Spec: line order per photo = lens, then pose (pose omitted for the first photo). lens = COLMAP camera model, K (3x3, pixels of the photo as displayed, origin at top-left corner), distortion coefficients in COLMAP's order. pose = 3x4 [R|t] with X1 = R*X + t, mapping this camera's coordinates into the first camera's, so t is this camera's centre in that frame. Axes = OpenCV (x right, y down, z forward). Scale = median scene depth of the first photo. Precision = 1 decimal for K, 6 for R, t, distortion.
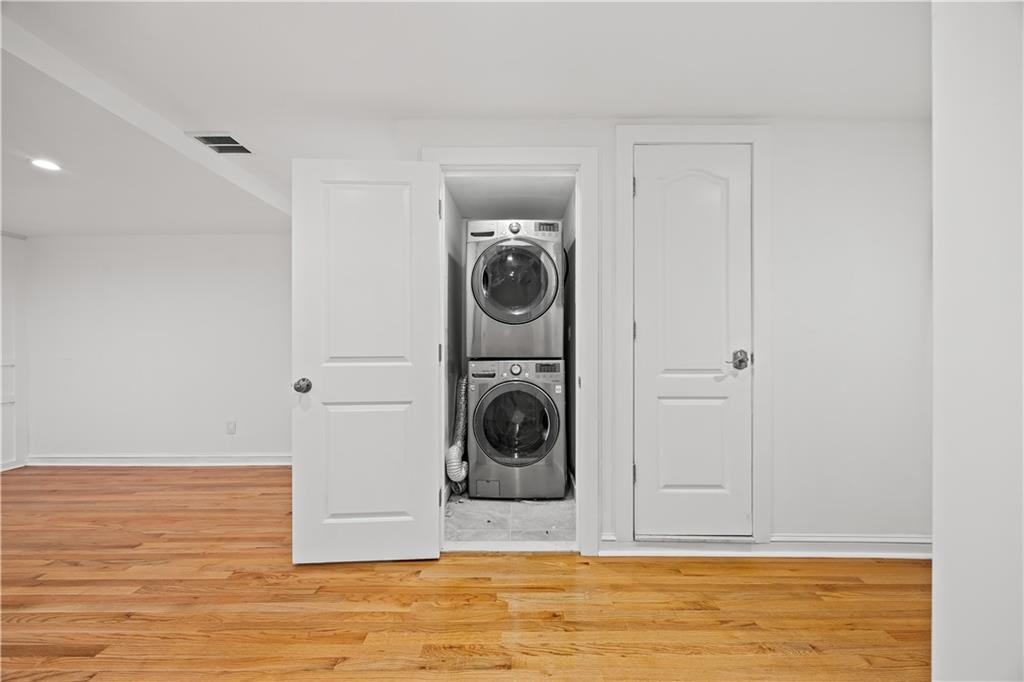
lens RADIAL K [[396.2, 0, 522.9], [0, 396.2, 346.0], [0, 0, 1]] dist [0.000494, 0.000154]
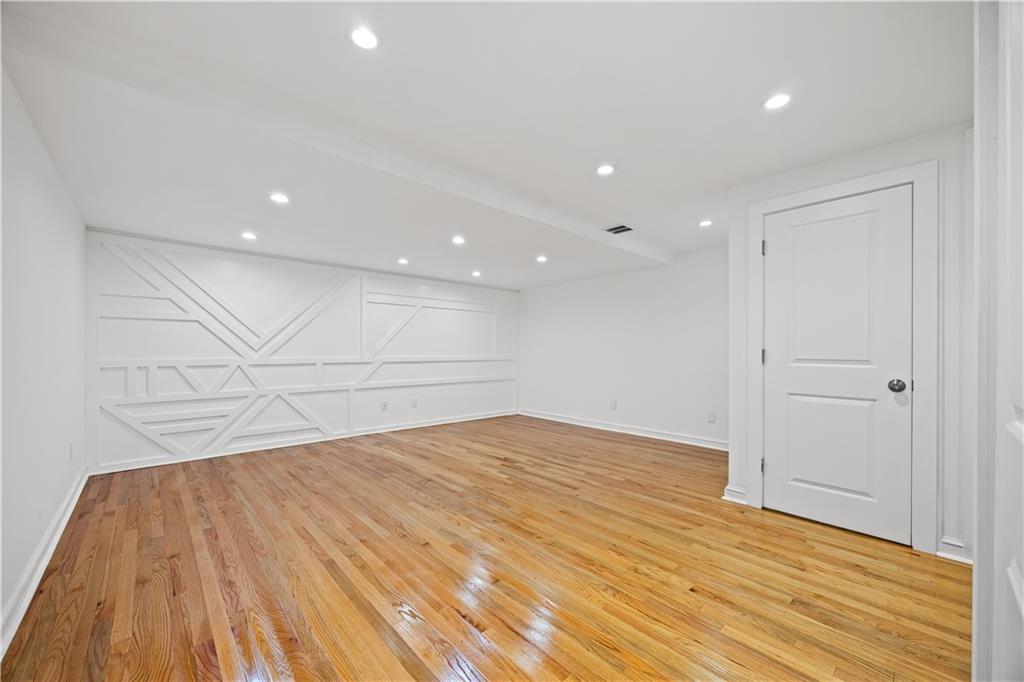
lens RADIAL K [[401.5, 0, 507.9], [0, 401.5, 341.6], [0, 0, 1]] dist [-0.000817, 0.000045]
pose [[0.661444, -0.009569, -0.749933, 0.246731], [-0.010938, 0.999689, -0.022403, 0.008760], [0.749915, 0.023021, 0.661134, -0.553687]]
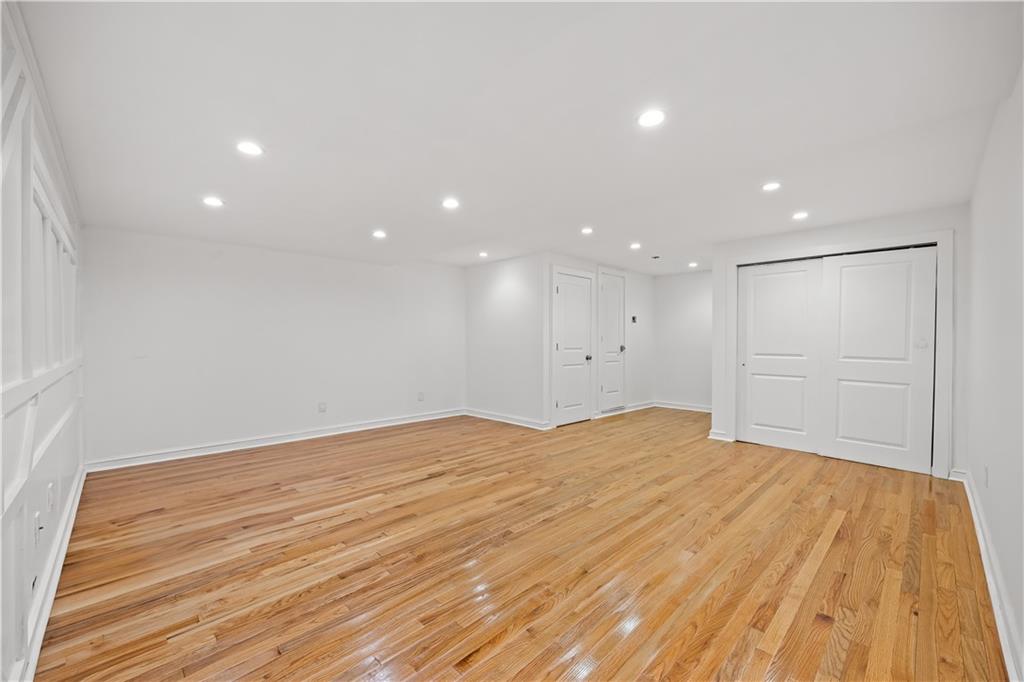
lens RADIAL K [[401.5, 0, 507.9], [0, 401.5, 341.6], [0, 0, 1]] dist [-0.000817, 0.000045]
pose [[0.730962, 0.006216, 0.682390, -2.237985], [-0.003038, 0.999978, -0.005854, 0.001813], [-0.682411, 0.002207, 0.730965, -0.663652]]
